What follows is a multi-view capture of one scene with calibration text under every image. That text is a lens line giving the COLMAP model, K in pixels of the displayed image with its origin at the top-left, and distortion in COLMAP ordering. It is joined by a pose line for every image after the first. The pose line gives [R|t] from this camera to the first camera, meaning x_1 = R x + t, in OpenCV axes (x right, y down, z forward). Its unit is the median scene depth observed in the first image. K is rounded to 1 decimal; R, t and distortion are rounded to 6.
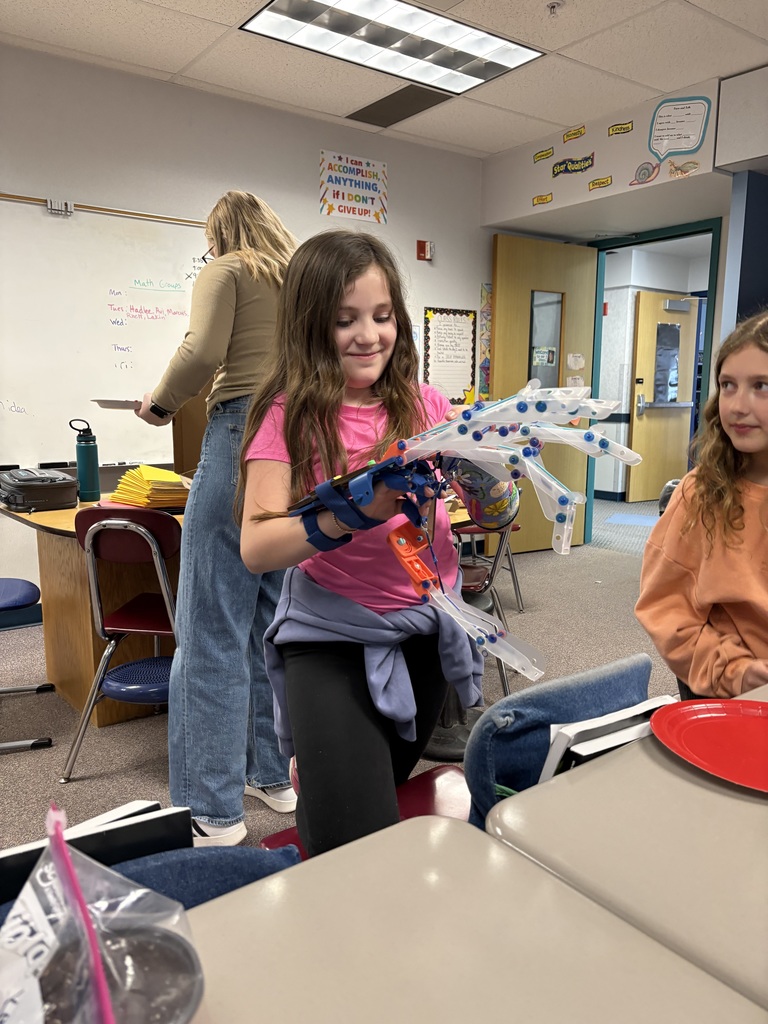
lens RADIAL K [[764.2, 0, 380.2], [0, 764.2, 514.1], [0, 0, 1]] dist [0.010601, -0.014127]
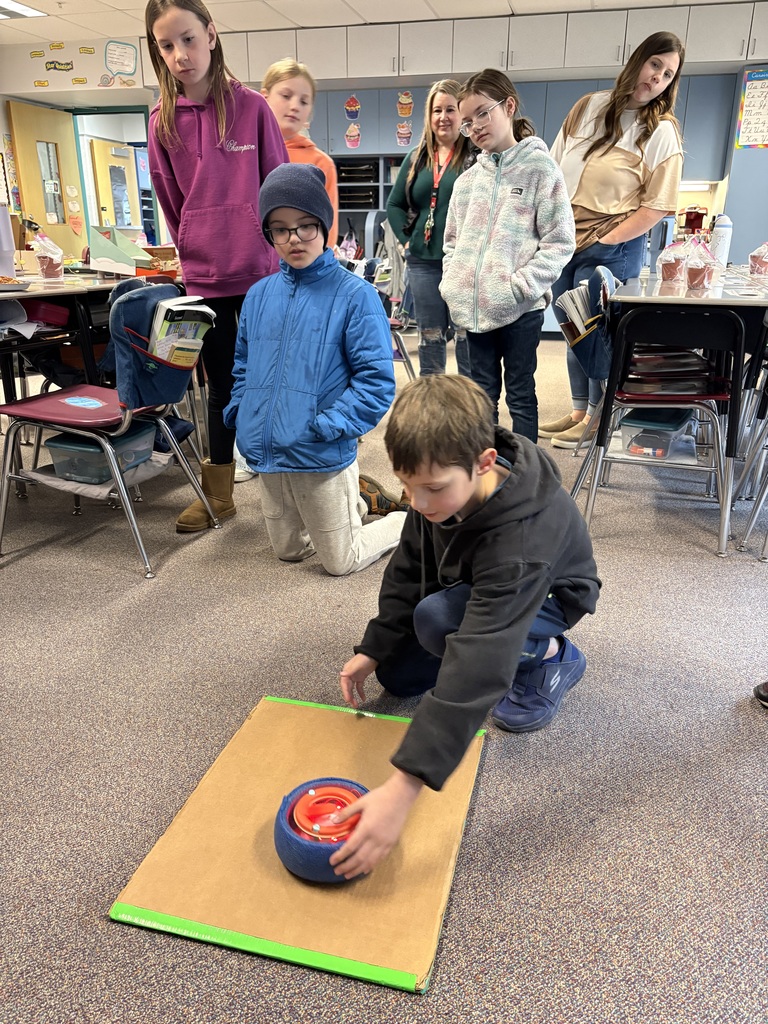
lens RADIAL K [[764.2, 0, 385.0], [0, 764.2, 509.8], [0, 0, 1]] dist [0.010601, -0.014127]
pose [[0.768686, -0.220092, 0.600568, -0.220124], [0.105473, 0.969697, 0.220370, 0.101645], [-0.630871, -0.106052, 0.768606, -0.441061]]
